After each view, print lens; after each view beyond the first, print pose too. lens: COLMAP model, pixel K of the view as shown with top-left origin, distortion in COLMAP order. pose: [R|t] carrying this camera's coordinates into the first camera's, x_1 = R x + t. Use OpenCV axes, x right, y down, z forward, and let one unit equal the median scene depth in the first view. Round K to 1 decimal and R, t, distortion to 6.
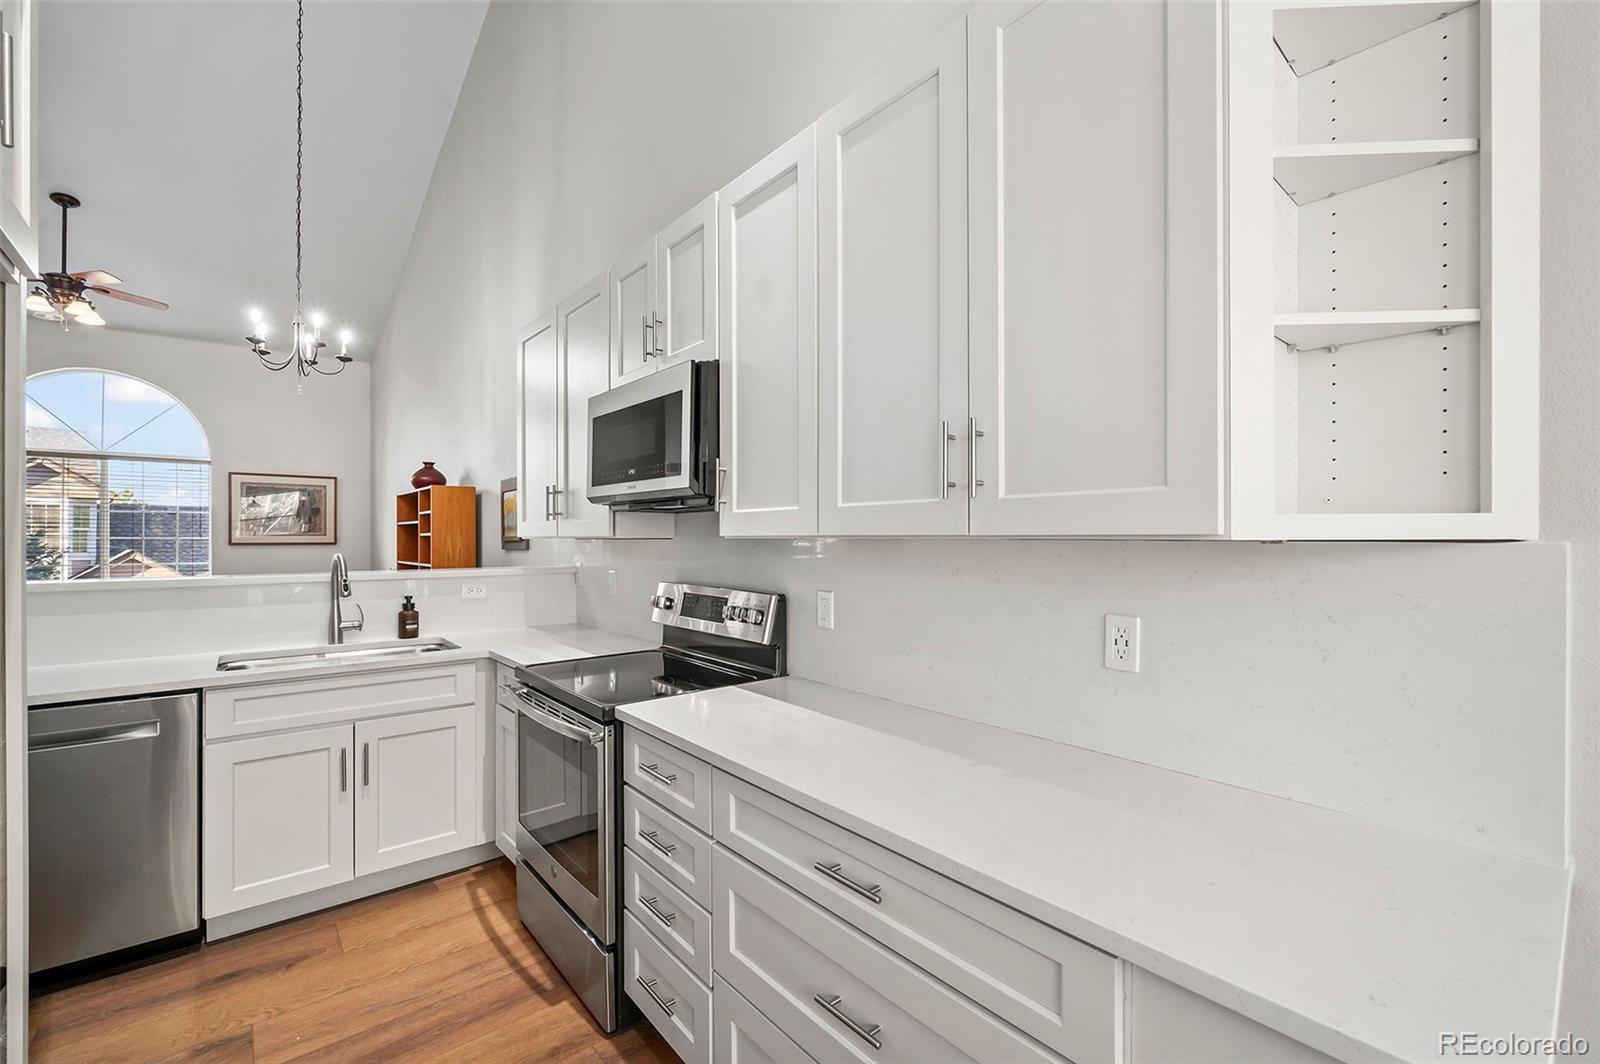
lens RADIAL K [[653.6, 0, 789.7], [0, 653.6, 537.3], [0, 0, 1]] dist [-0.001423, 0.000007]
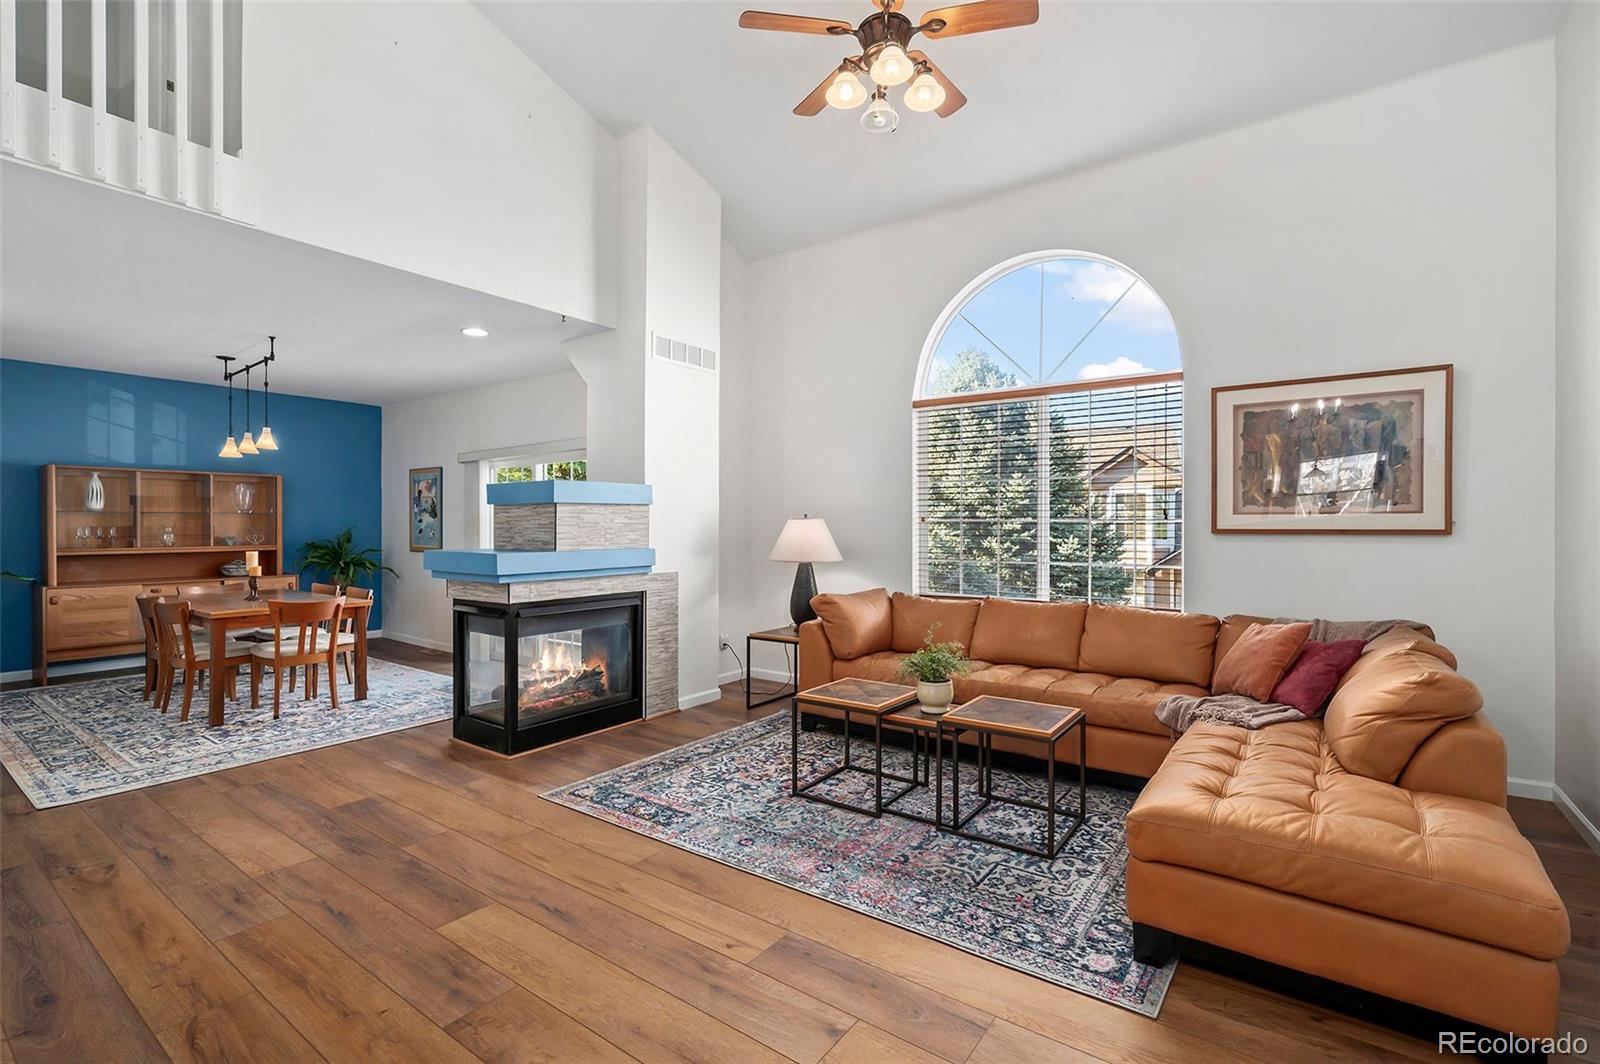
lens RADIAL K [[721.1, 0, 797.9], [0, 721.1, 530.0], [0, 0, 1]] dist [0.000596, 0.000515]
pose [[0.238861, 0.004724, -0.971042, -1.323705], [-0.000174, 0.999988, 0.004822, 0.020828], [0.971054, -0.000983, 0.238859, 1.861840]]
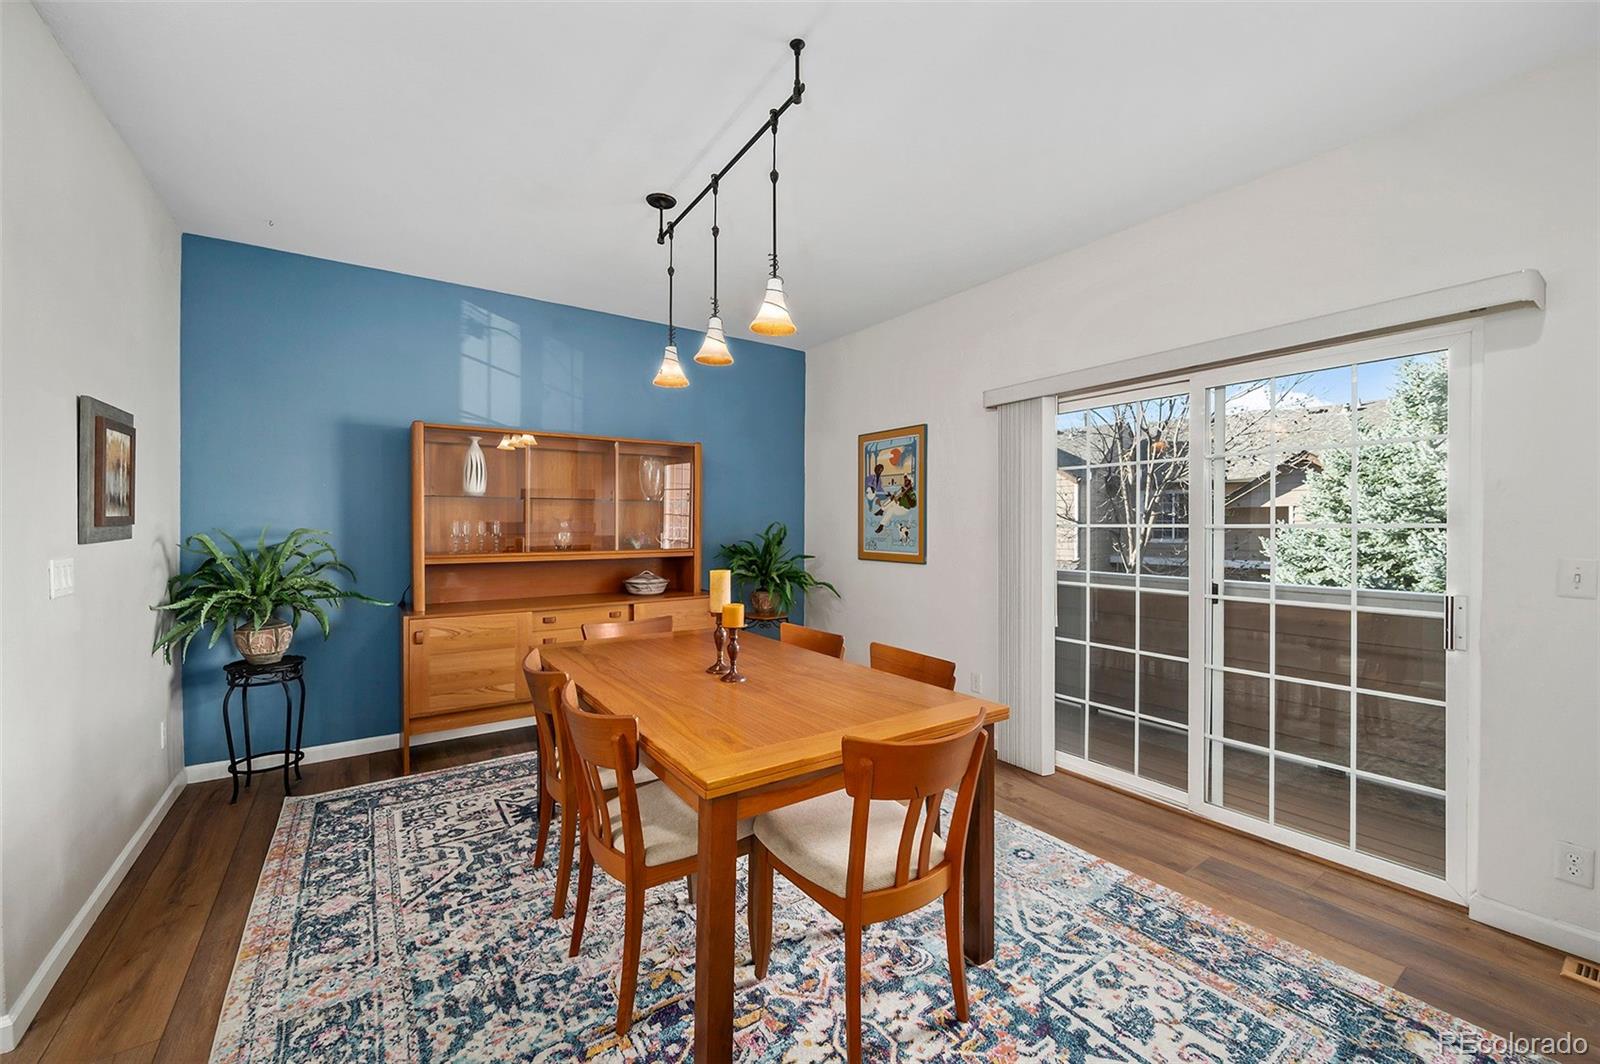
lens RADIAL K [[622.9, 0, 799.8], [0, 622.9, 532.7], [0, 0, 1]] dist [0.003047, 0.000083]
pose [[-0.086951, 0.013965, -0.996115, -3.118048], [-0.003276, 0.999892, 0.014303, 0.028564], [0.996207, 0.004507, -0.086895, 0.882980]]
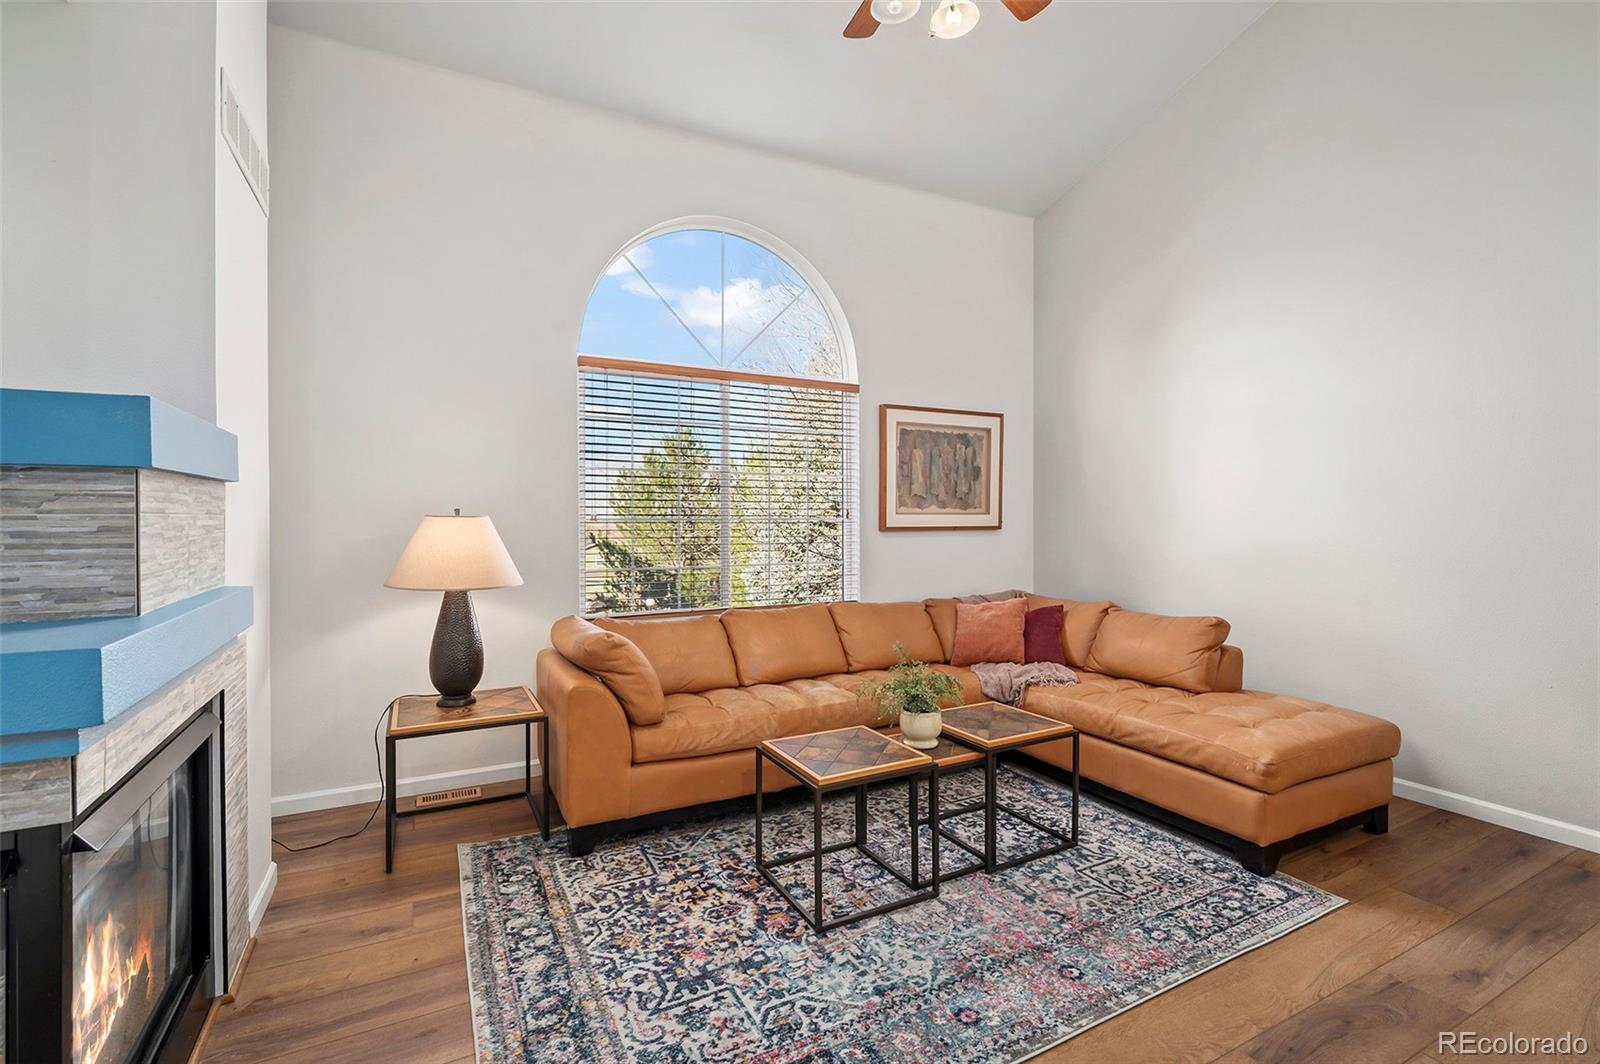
lens RADIAL K [[721.1, 0, 831.8], [0, 721.1, 523.3], [0, 0, 1]] dist [0.000596, 0.000515]
pose [[0.977931, -0.002401, -0.208914, -2.565426], [0.003665, 0.999977, 0.005666, 0.003844], [0.208895, -0.006306, 0.977918, 1.229512]]
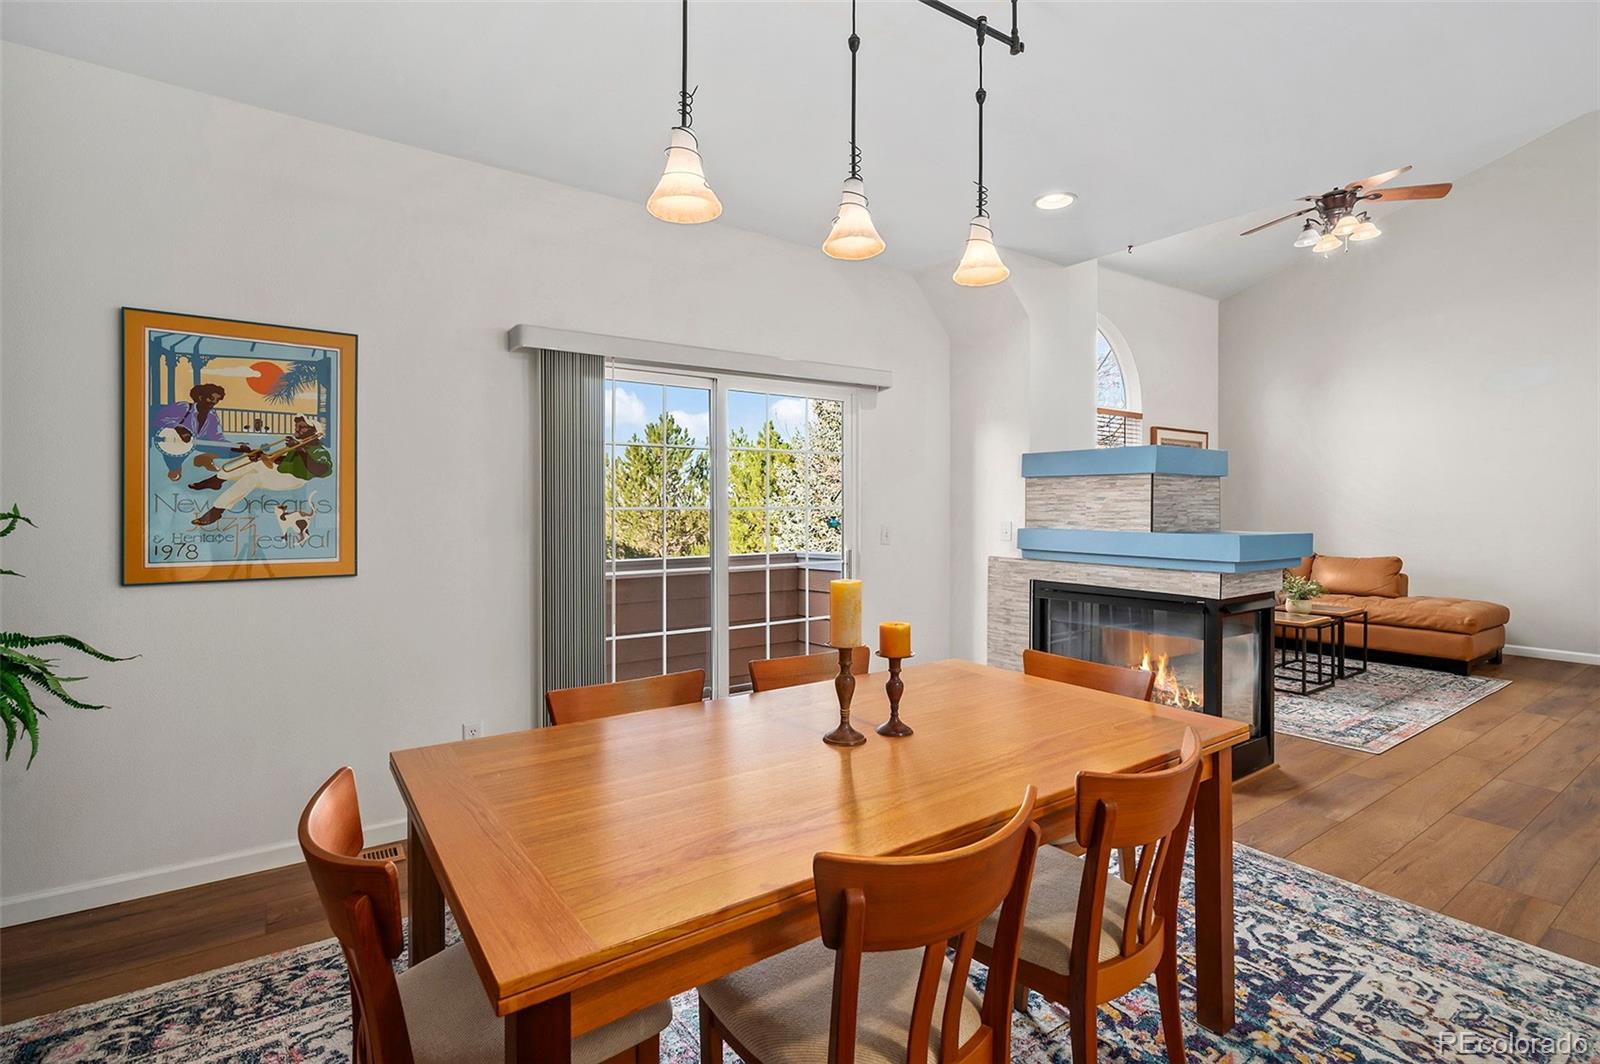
lens RADIAL K [[721.1, 0, 846.3], [0, 721.1, 513.8], [0, 0, 1]] dist [0.000596, 0.000515]
pose [[0.996924, -0.000312, -0.078375, -3.989851], [0.000974, 0.999964, 0.008416, 0.030550], [0.078369, -0.008467, 0.996888, -0.016549]]
